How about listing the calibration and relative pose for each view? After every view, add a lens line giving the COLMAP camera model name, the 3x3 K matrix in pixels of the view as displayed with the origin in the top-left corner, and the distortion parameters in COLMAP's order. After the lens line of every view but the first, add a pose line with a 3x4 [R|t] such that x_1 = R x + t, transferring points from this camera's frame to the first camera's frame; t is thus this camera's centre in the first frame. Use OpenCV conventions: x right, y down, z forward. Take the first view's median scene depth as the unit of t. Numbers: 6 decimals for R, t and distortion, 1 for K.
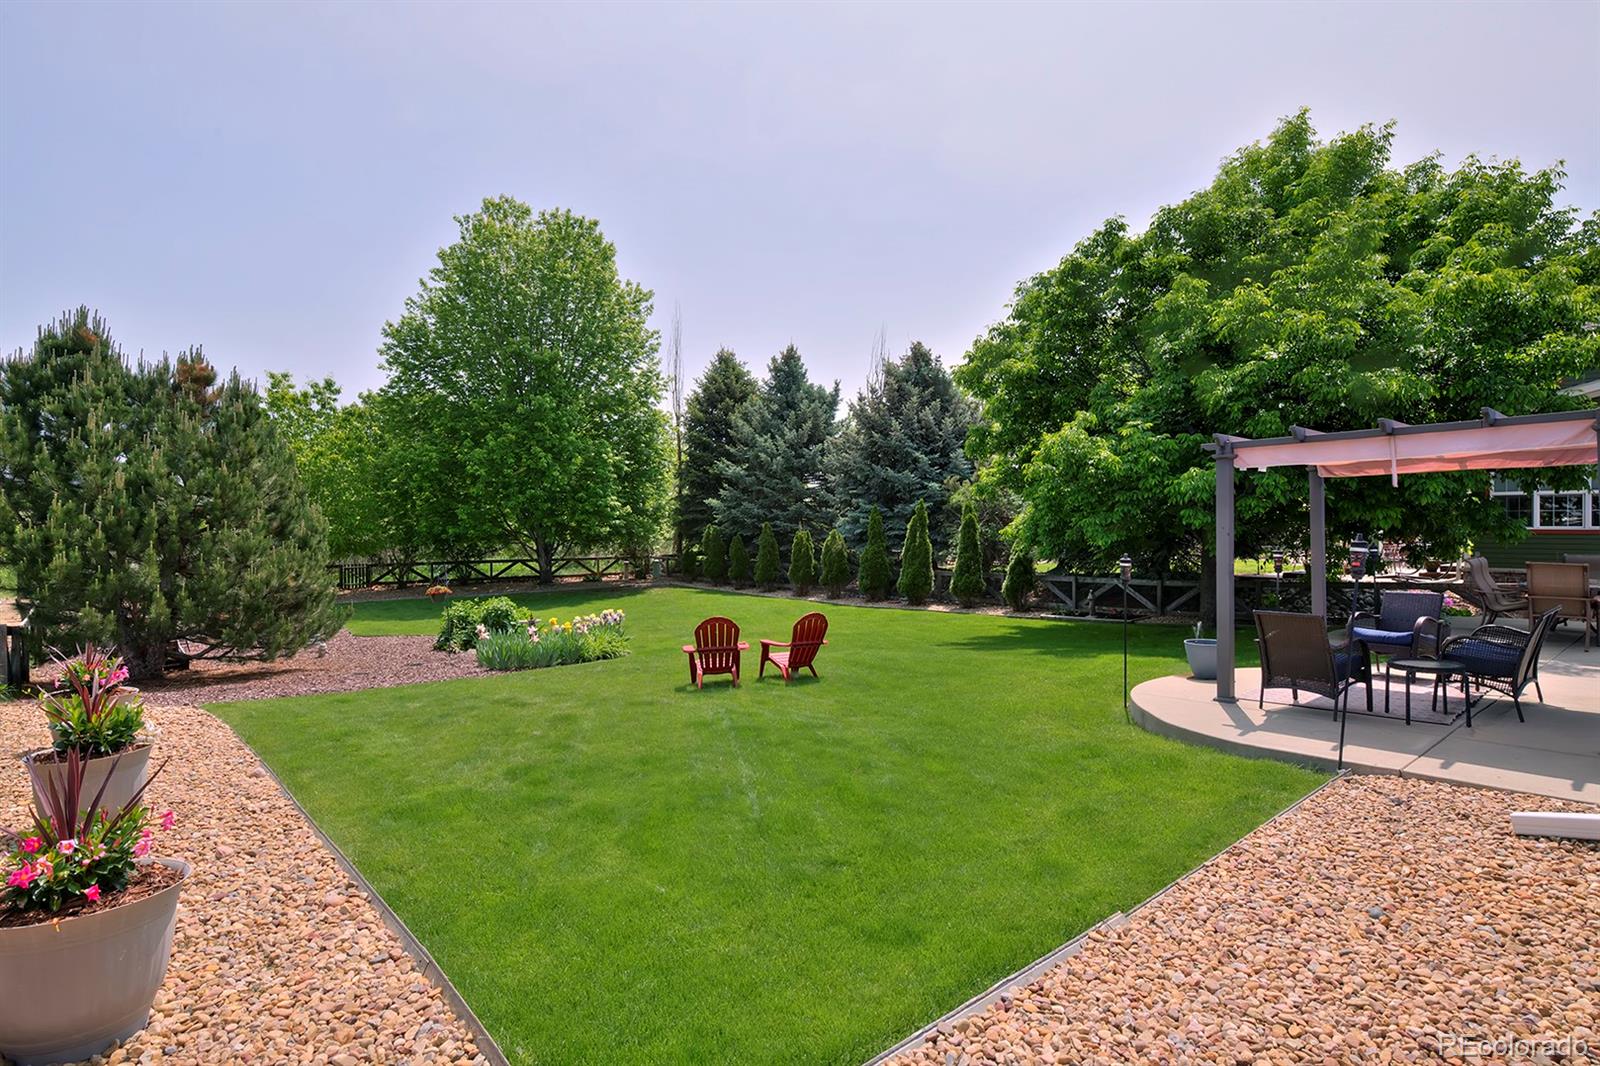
lens RADIAL K [[825.3, 0, 806.9], [0, 825.3, 532.2], [0, 0, 1]] dist [0.003248, -0.000380]
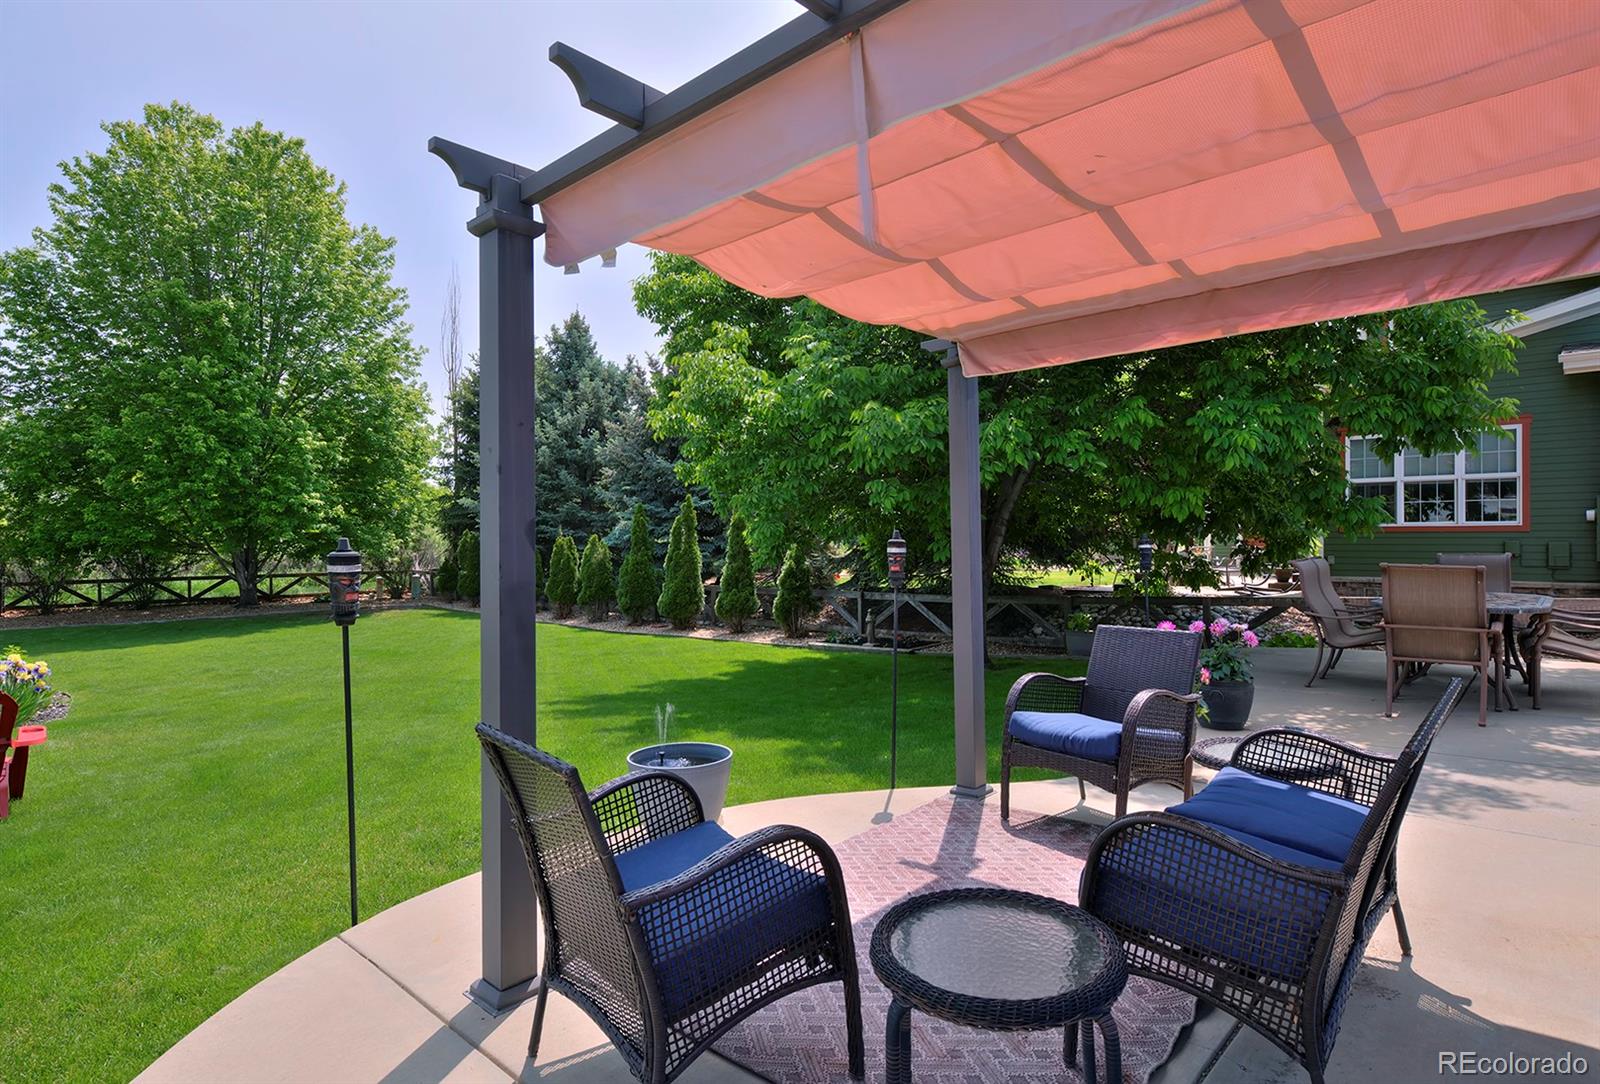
lens RADIAL K [[851.1, 0, 814.0], [0, 851.1, 541.6], [0, 0, 1]] dist [0.001129, -0.002504]
pose [[0.993004, -0.001908, 0.118064, 0.131614], [0.002528, 0.999984, -0.005105, 0.007458], [-0.118053, 0.005367, 0.992993, 0.148319]]
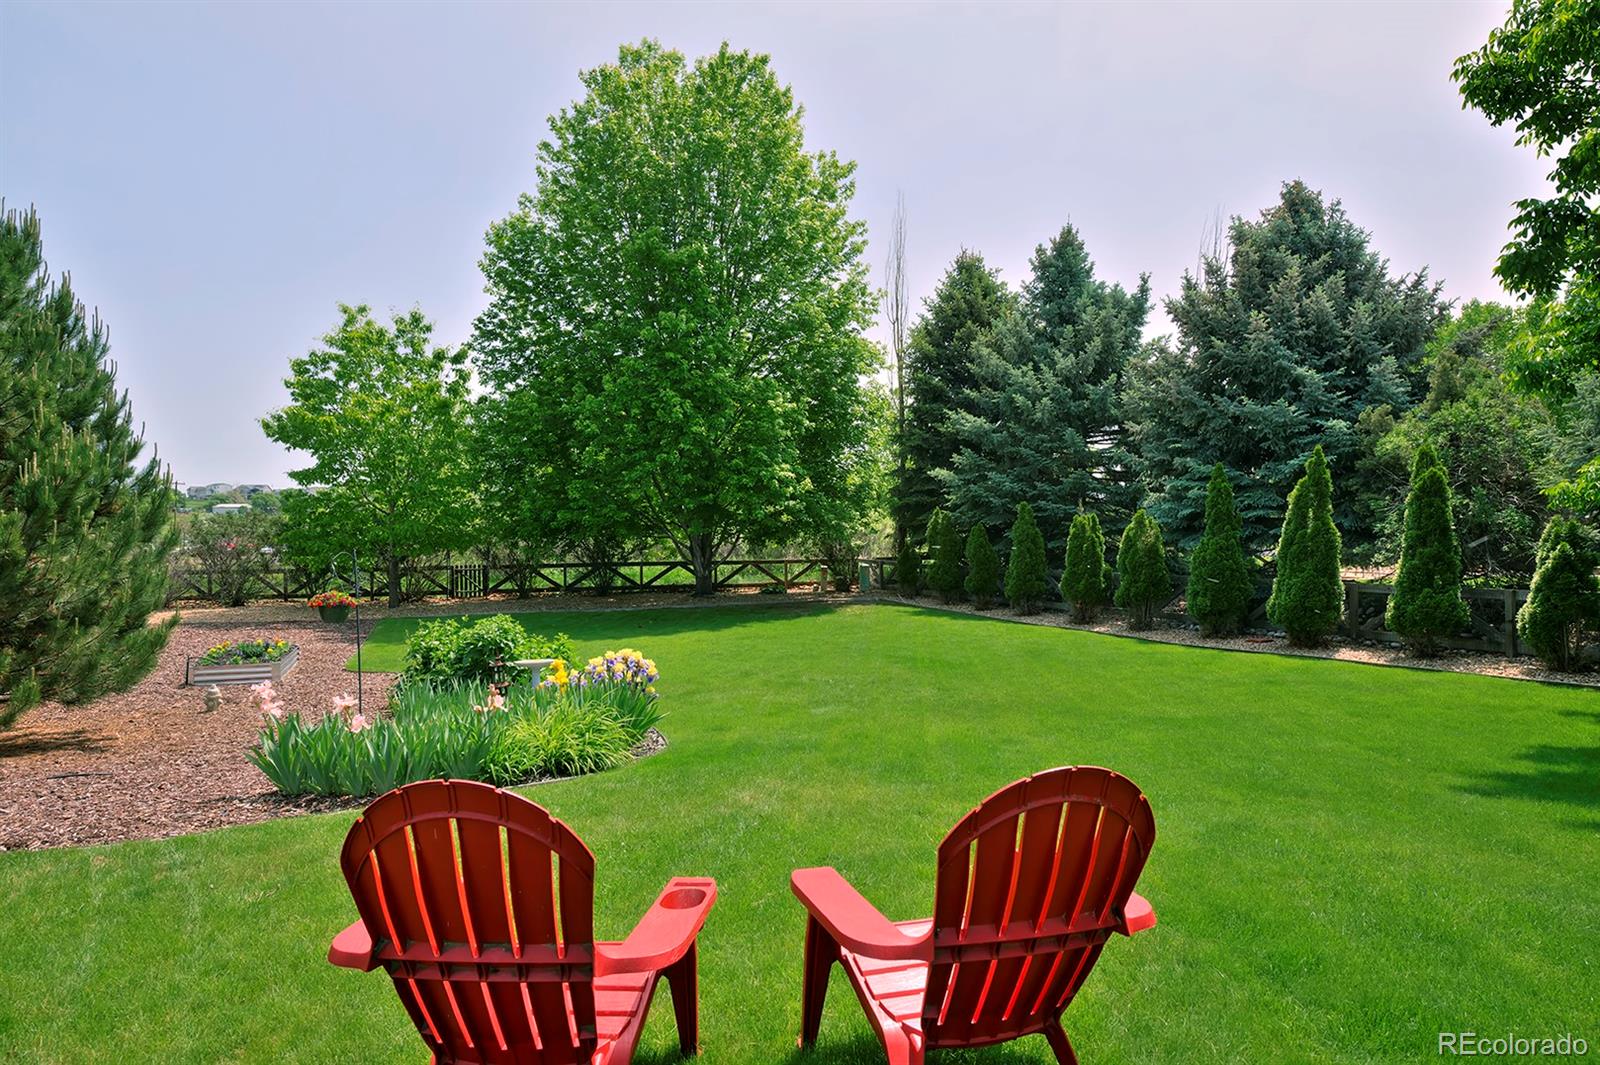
lens RADIAL K [[984.5, 0, 800.0], [0, 984.5, 532.5], [0, 0, 1]] dist [-0.001988, -0.001492]
pose [[0.956732, -0.000376, -0.290969, 0.004675], [-0.001672, 0.999976, -0.006789, 0.016029], [0.290964, 0.006982, 0.956708, 0.247108]]
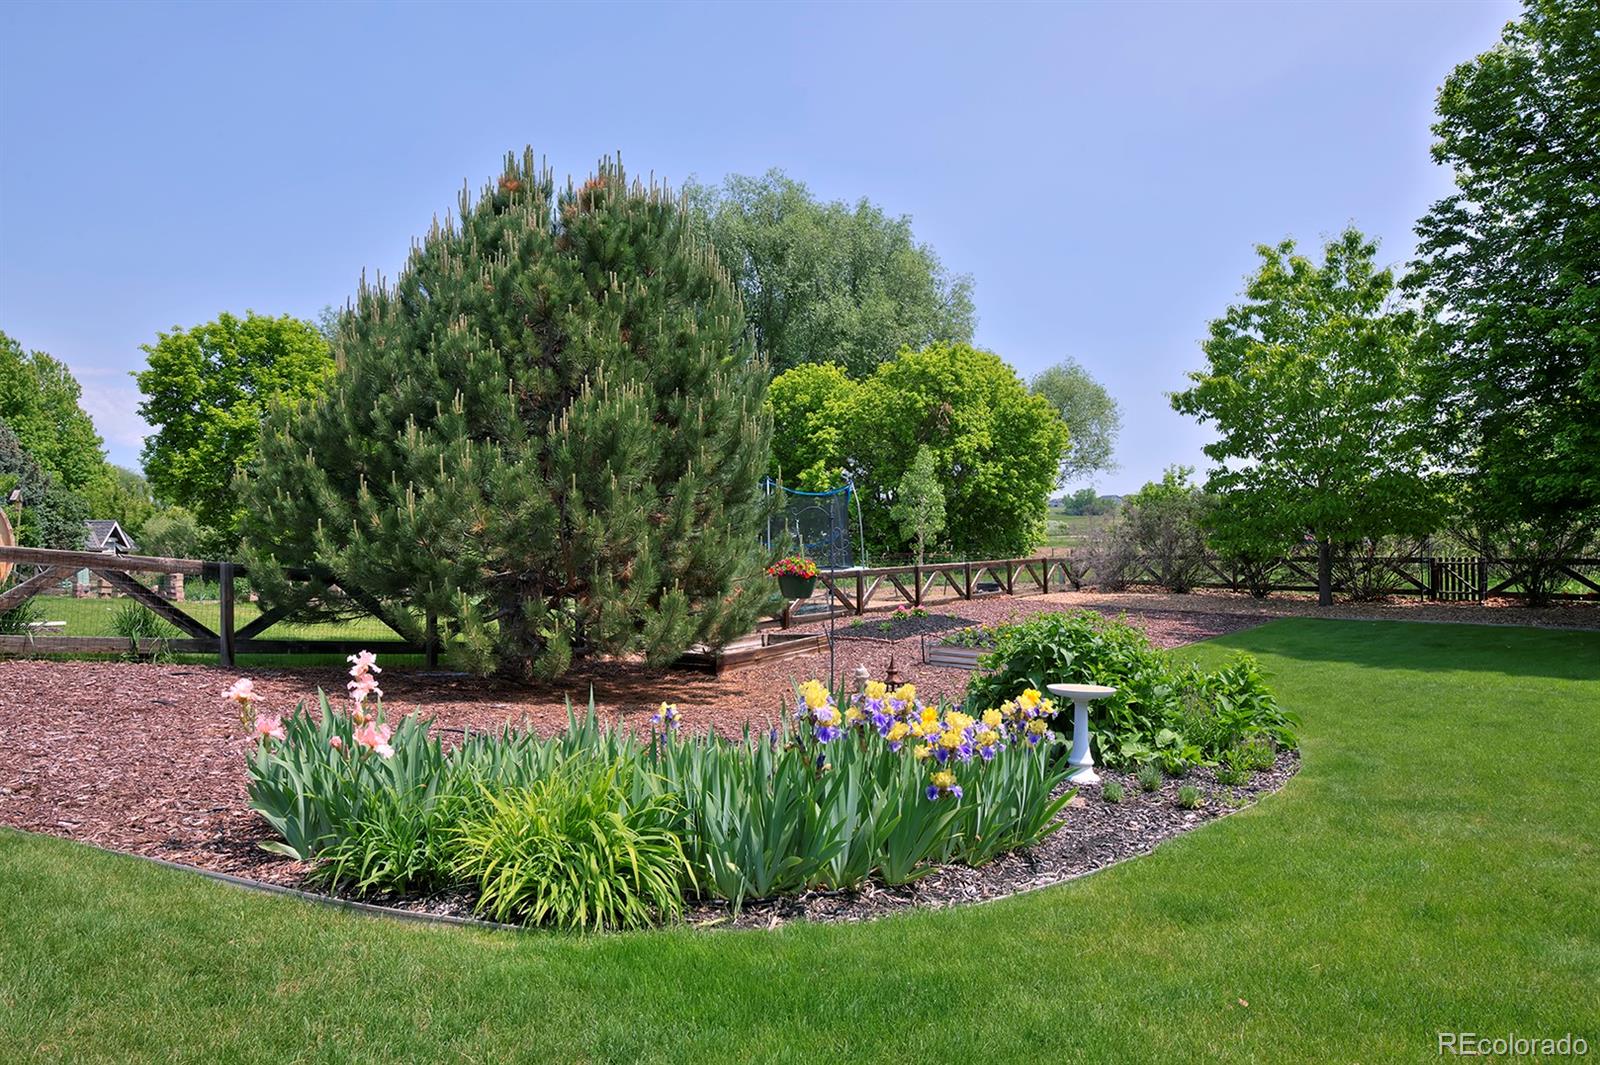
lens RADIAL K [[984.5, 0, 800.0], [0, 984.5, 532.5], [0, 0, 1]] dist [-0.001988, -0.001492]
pose [[0.237263, 0.010938, -0.971384, -0.000095], [-0.001662, 0.999940, 0.010853, 0.016458], [0.971444, -0.000961, 0.237267, 0.438170]]
